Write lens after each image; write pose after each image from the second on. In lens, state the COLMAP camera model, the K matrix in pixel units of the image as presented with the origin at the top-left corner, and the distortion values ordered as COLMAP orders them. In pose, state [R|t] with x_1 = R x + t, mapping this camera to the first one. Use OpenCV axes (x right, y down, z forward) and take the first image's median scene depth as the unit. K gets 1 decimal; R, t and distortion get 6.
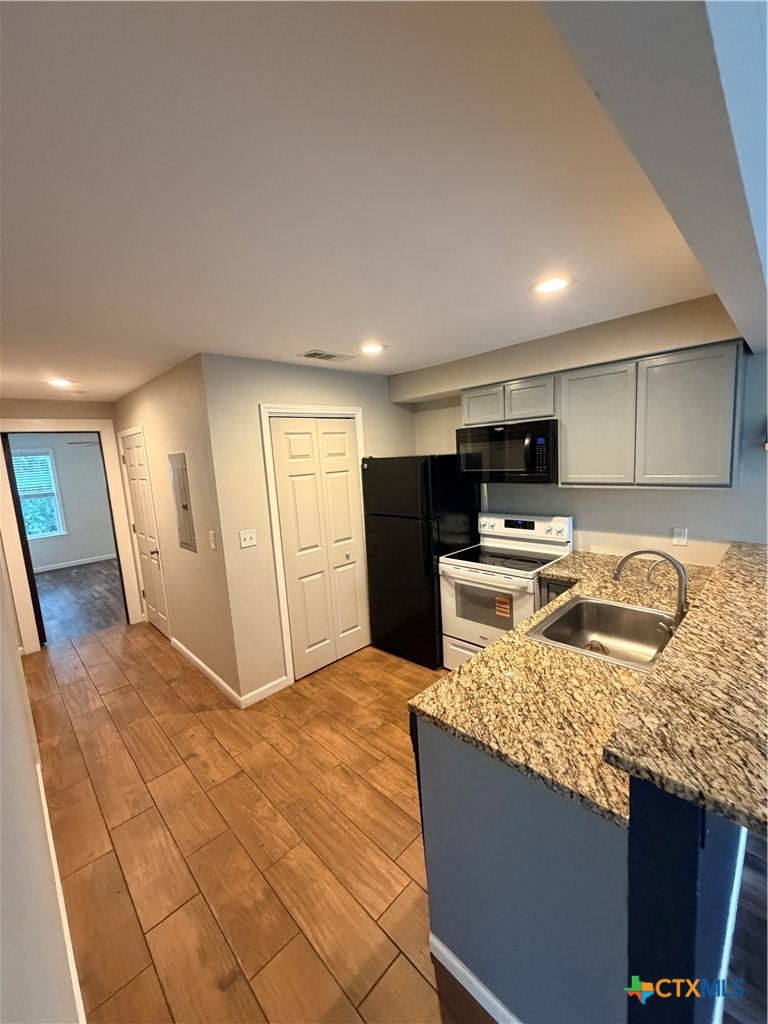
lens RADIAL K [[409.2, 0, 384.6], [0, 409.2, 508.6], [0, 0, 1]] dist [0.000121, 0.000296]
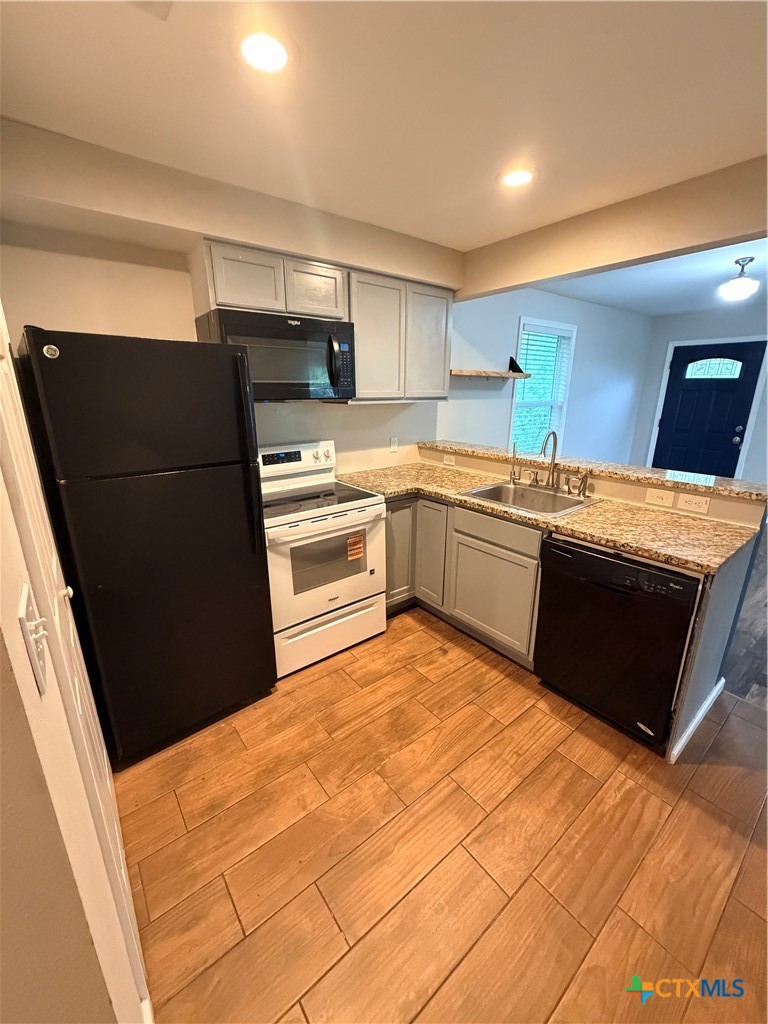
lens RADIAL K [[409.2, 0, 384.6], [0, 409.2, 508.6], [0, 0, 1]] dist [0.000121, 0.000296]
pose [[0.102390, -0.220598, 0.969976, -0.515247], [0.129210, 0.969789, 0.206916, -0.004729], [-0.986317, 0.104144, 0.127800, 0.845415]]
